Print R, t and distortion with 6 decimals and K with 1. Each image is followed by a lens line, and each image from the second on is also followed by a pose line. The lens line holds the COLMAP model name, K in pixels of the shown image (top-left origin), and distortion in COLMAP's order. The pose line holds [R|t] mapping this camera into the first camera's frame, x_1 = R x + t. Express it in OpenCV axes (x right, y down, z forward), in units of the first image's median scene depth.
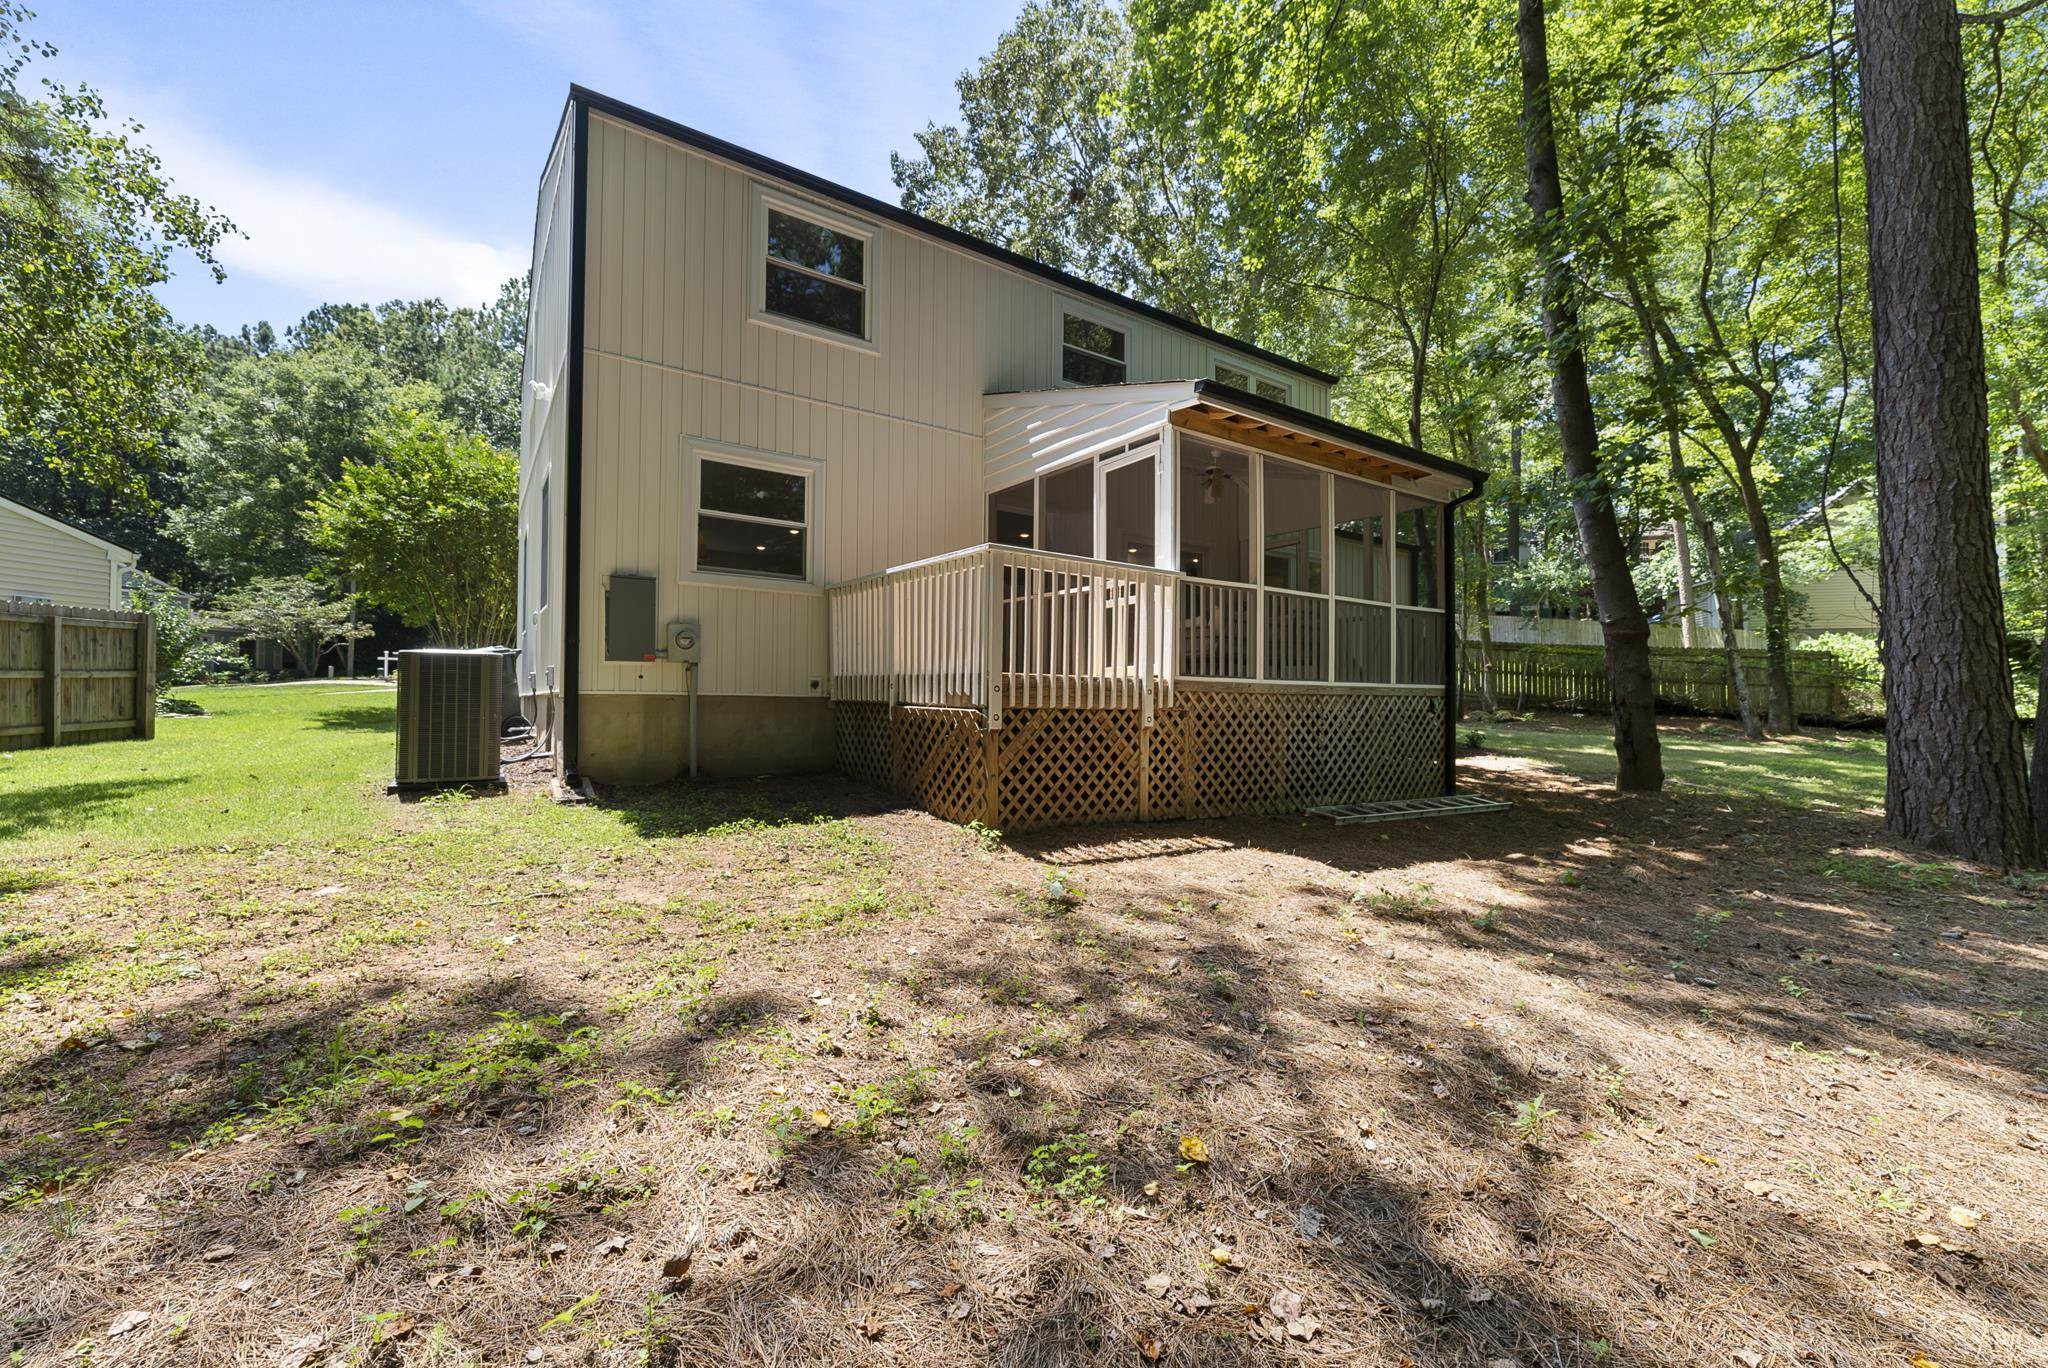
lens RADIAL K [[819.1, 0, 1024.0], [0, 819.1, 684.0], [0, 0, 1]] dist [-0.002576, -0.000221]
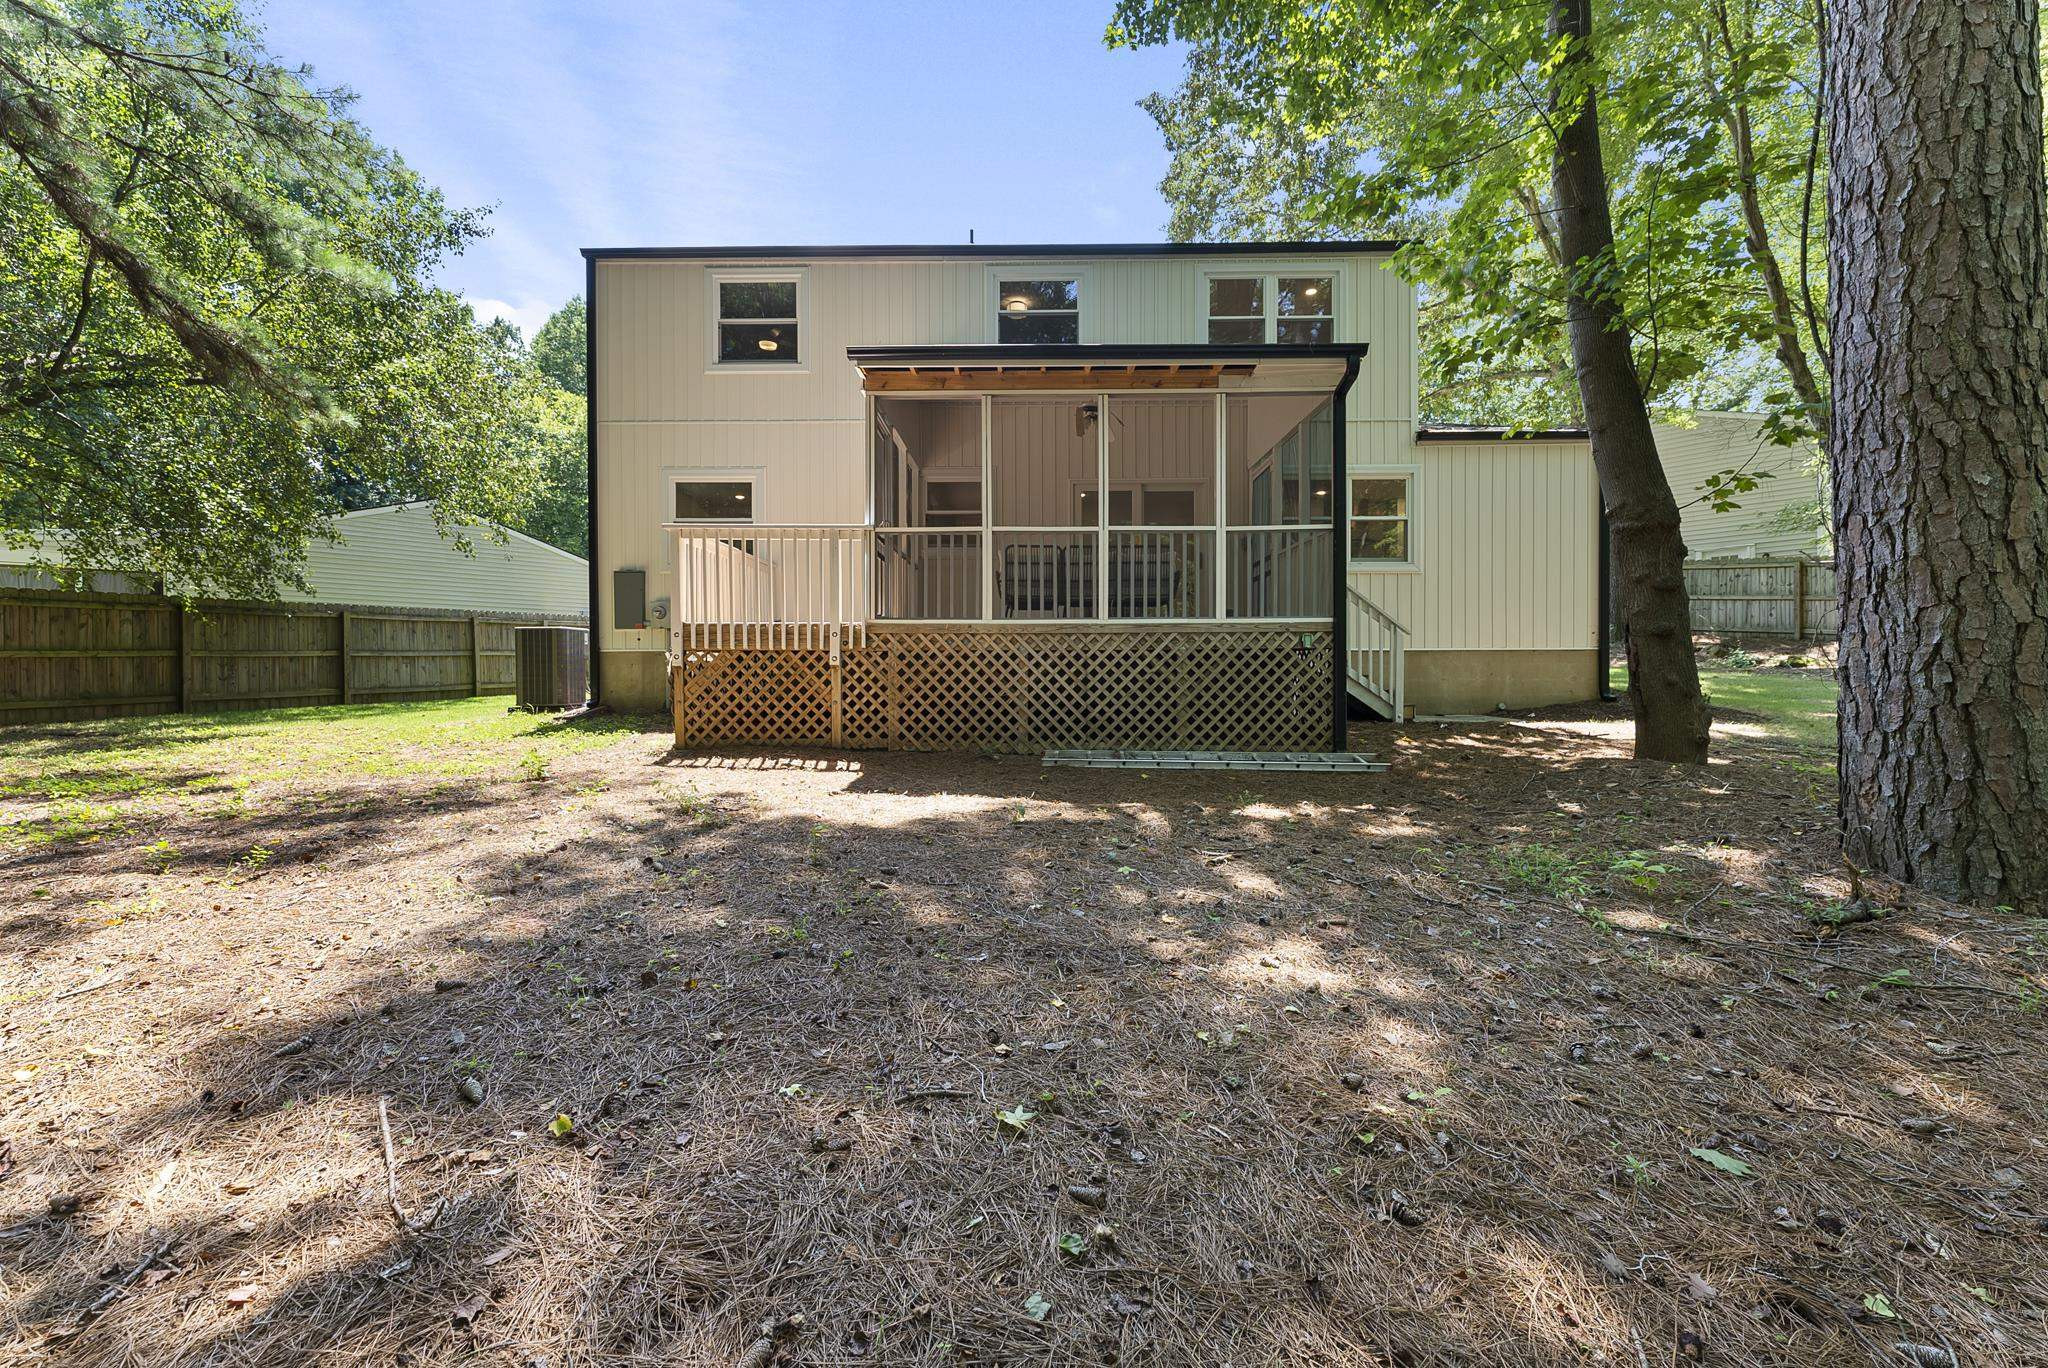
lens RADIAL K [[836.2, 0, 1023.0], [0, 836.2, 690.1], [0, 0, 1]] dist [-0.003519, -0.000511]
pose [[0.814543, -0.001898, -0.580100, 1.021496], [0.015201, 0.999721, 0.018073, 0.068664], [0.579904, -0.023539, 0.814345, 0.199209]]
